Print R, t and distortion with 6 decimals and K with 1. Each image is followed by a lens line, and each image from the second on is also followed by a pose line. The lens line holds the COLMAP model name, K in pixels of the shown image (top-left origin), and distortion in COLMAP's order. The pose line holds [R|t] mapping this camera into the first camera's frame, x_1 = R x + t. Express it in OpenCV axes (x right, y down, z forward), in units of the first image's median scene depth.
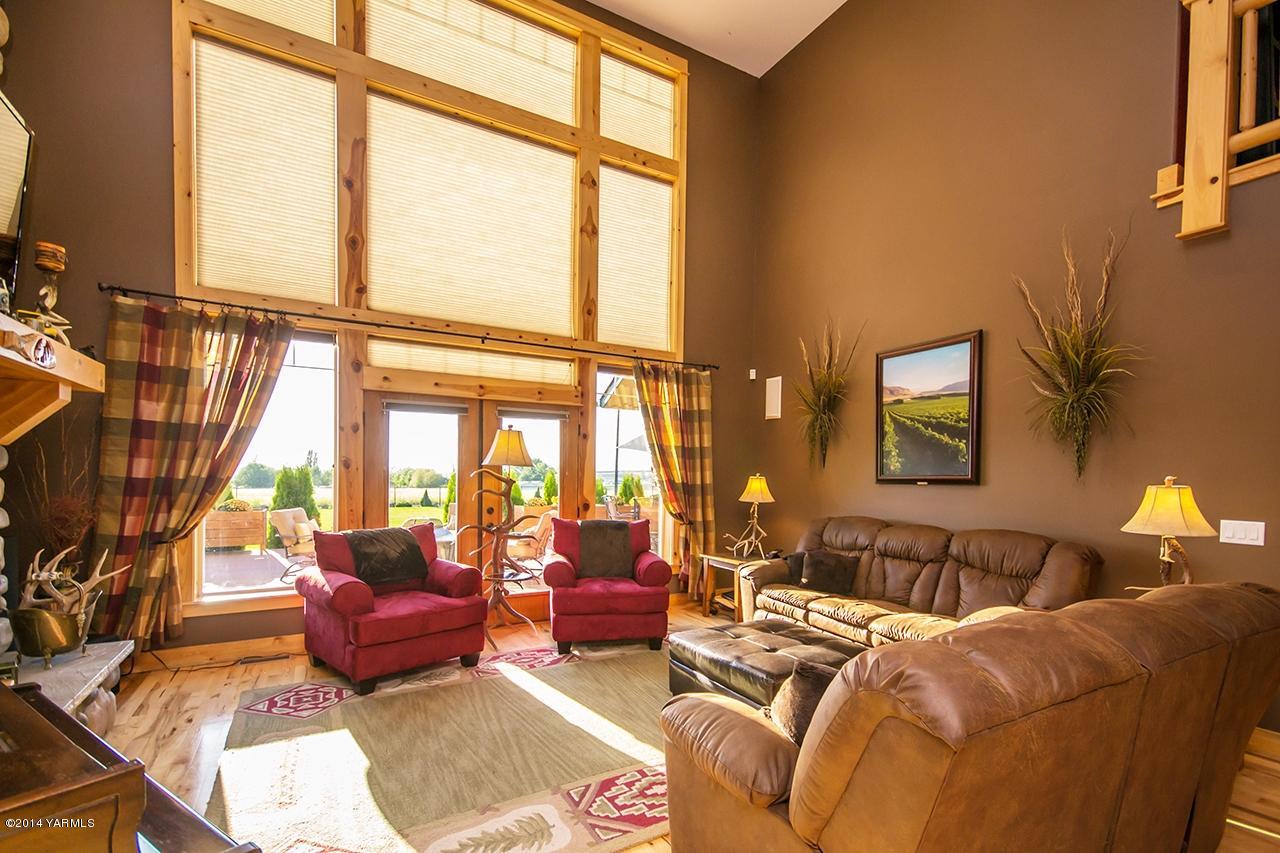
lens RADIAL K [[573.6, 0, 644.4], [0, 573.6, 483.5], [0, 0, 1]] dist [0.018048, 0.000135]
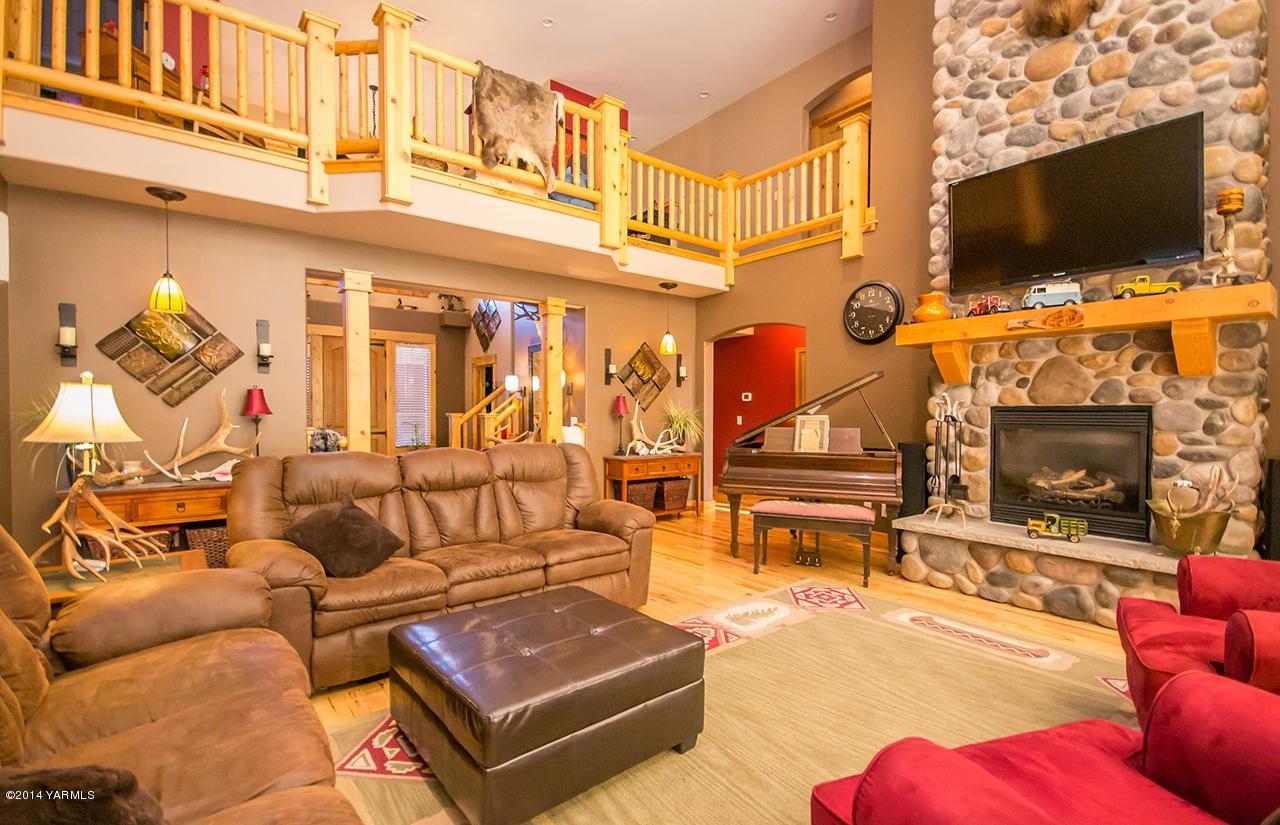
lens RADIAL K [[574.7, 0, 640.0], [0, 574.7, 412.5], [0, 0, 1]] dist [0.042150, -0.021349]
pose [[-0.987444, -0.012717, -0.157456, 0.161910], [-0.016312, 0.999635, 0.021558, 0.005444], [0.157124, 0.023855, -0.987291, 1.222462]]
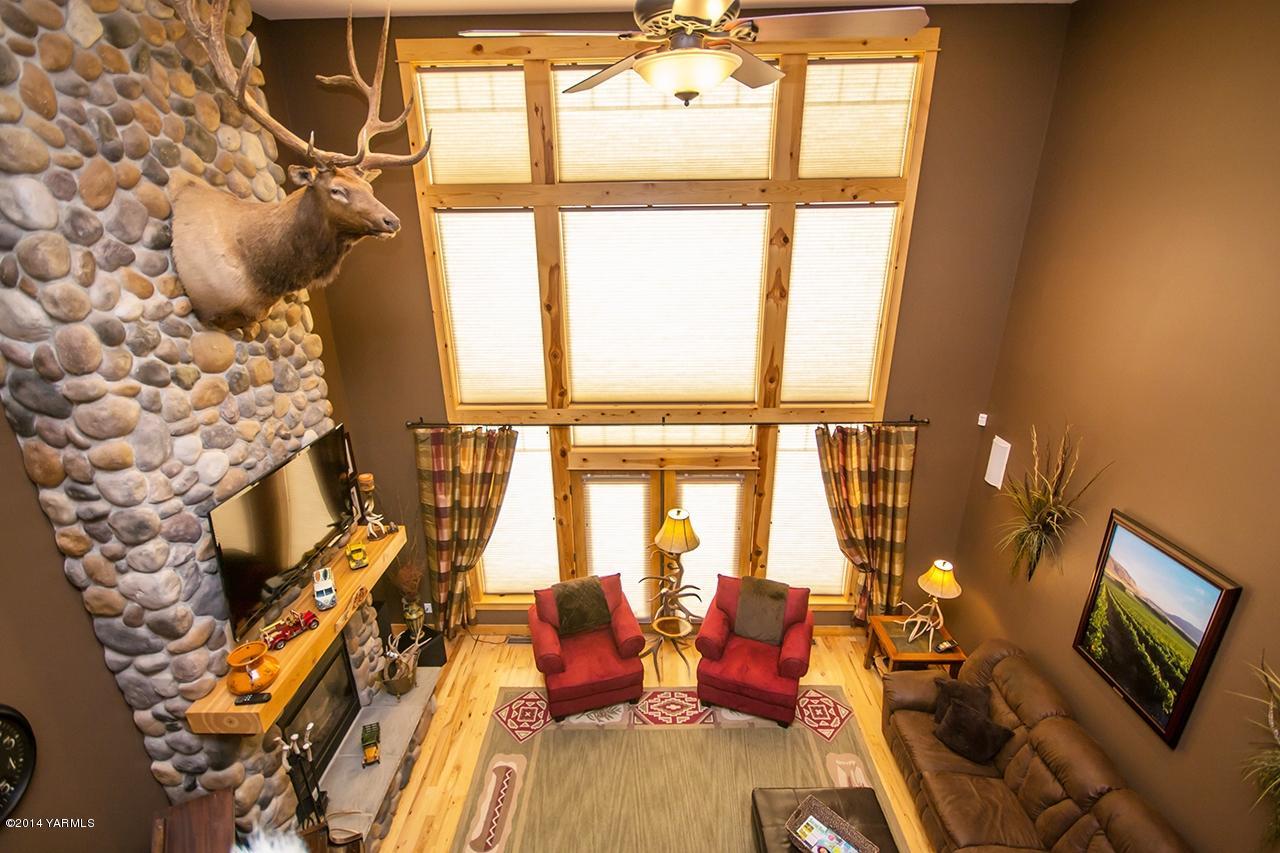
lens RADIAL K [[569.4, 0, 635.7], [0, 569.4, 430.1], [0, 0, 1]] dist [0.000970, -0.011281]
pose [[0.859227, 0.155120, -0.487510, 0.227517], [0.016938, 0.943776, 0.330151, -0.650747], [0.511314, -0.291932, 0.808291, 0.098006]]
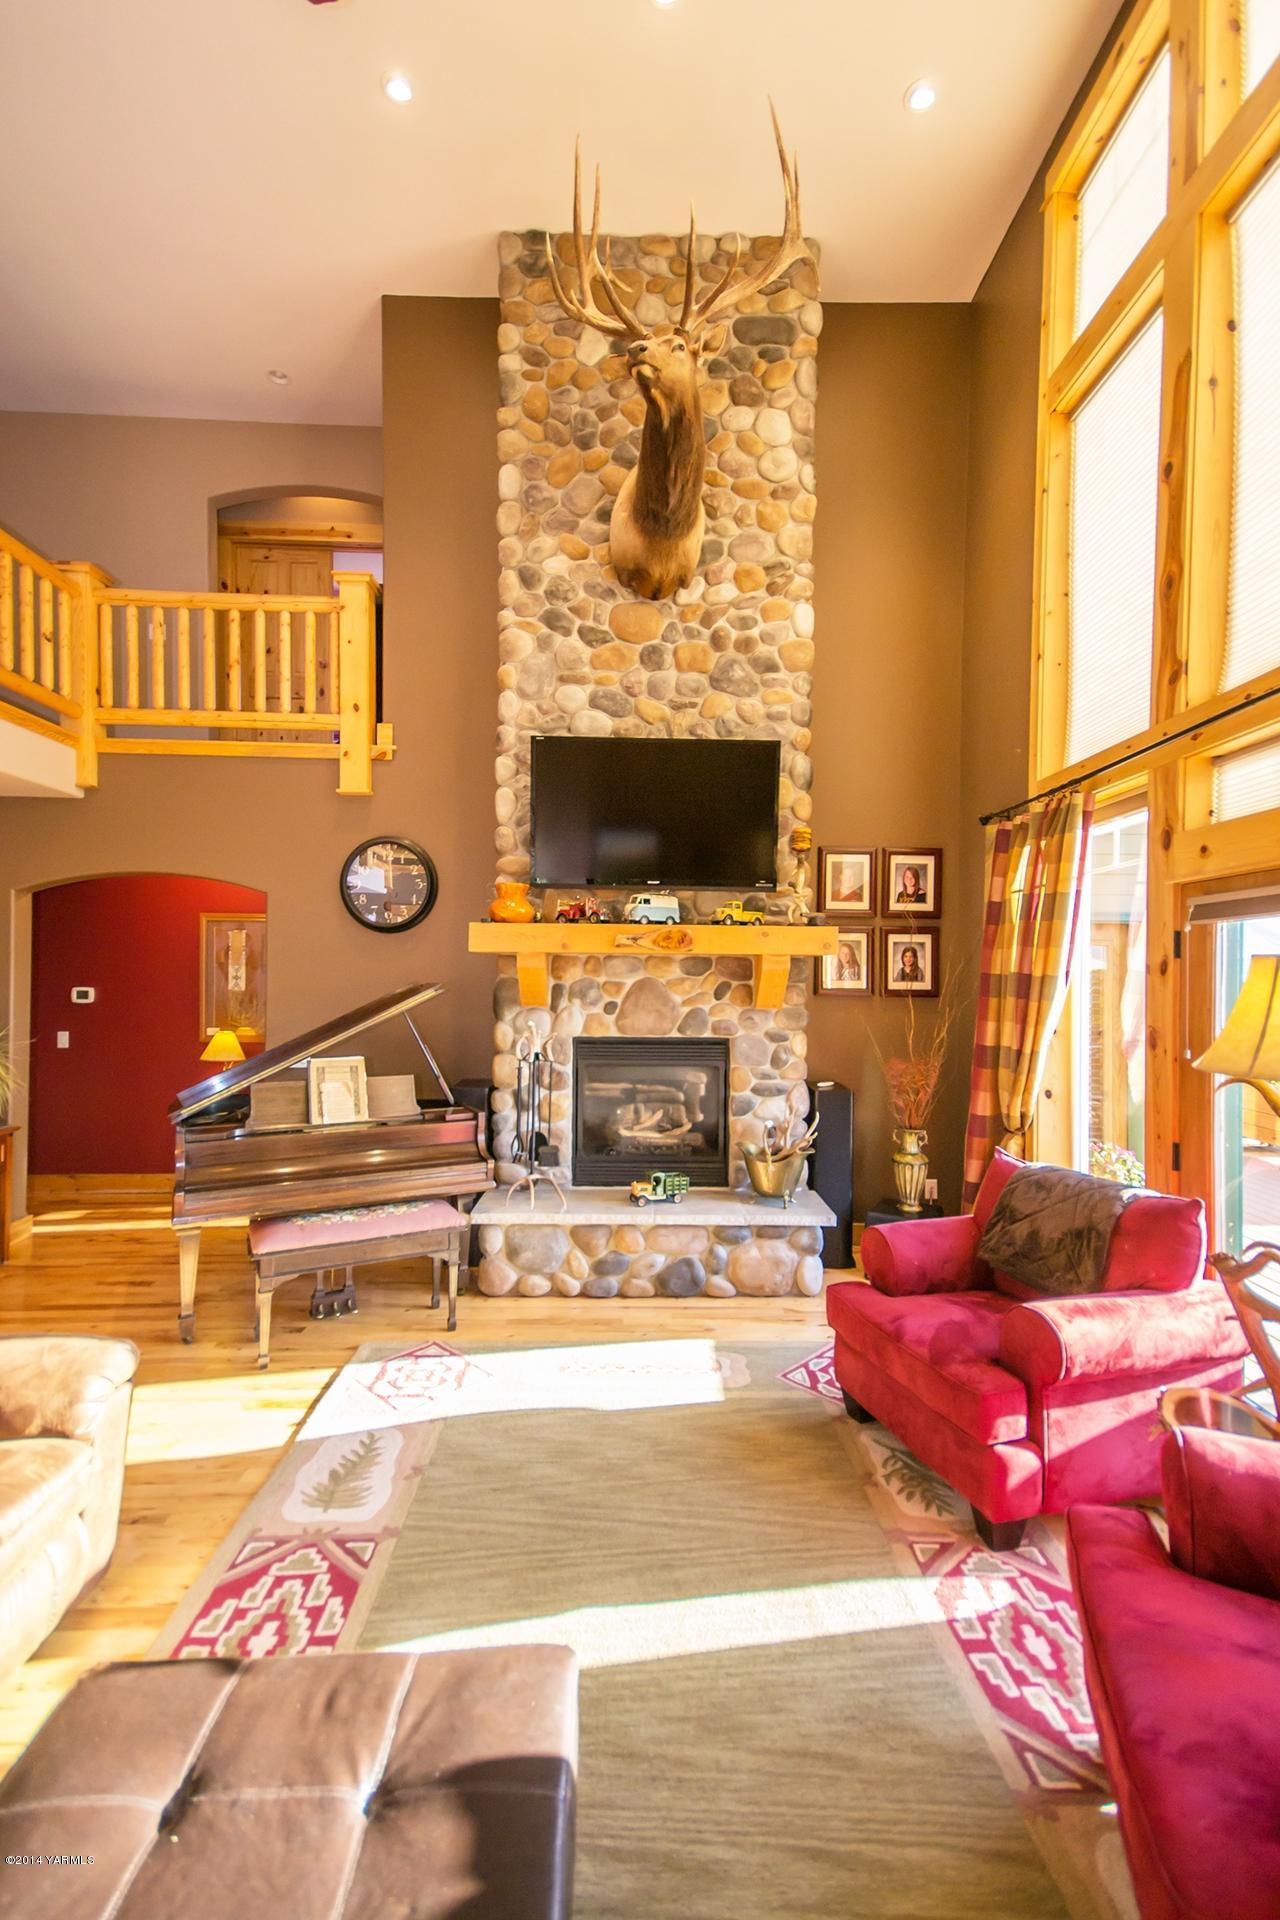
lens RADIAL K [[838.3, 0, 636.3], [0, 838.3, 964.8], [0, 0, 1]] dist [0.036775, -0.000157]
pose [[-0.482830, -0.021530, -0.875449, 0.336052], [-0.031721, 0.999472, -0.007086, -0.078479], [0.875139, 0.024349, -0.483258, 0.953725]]
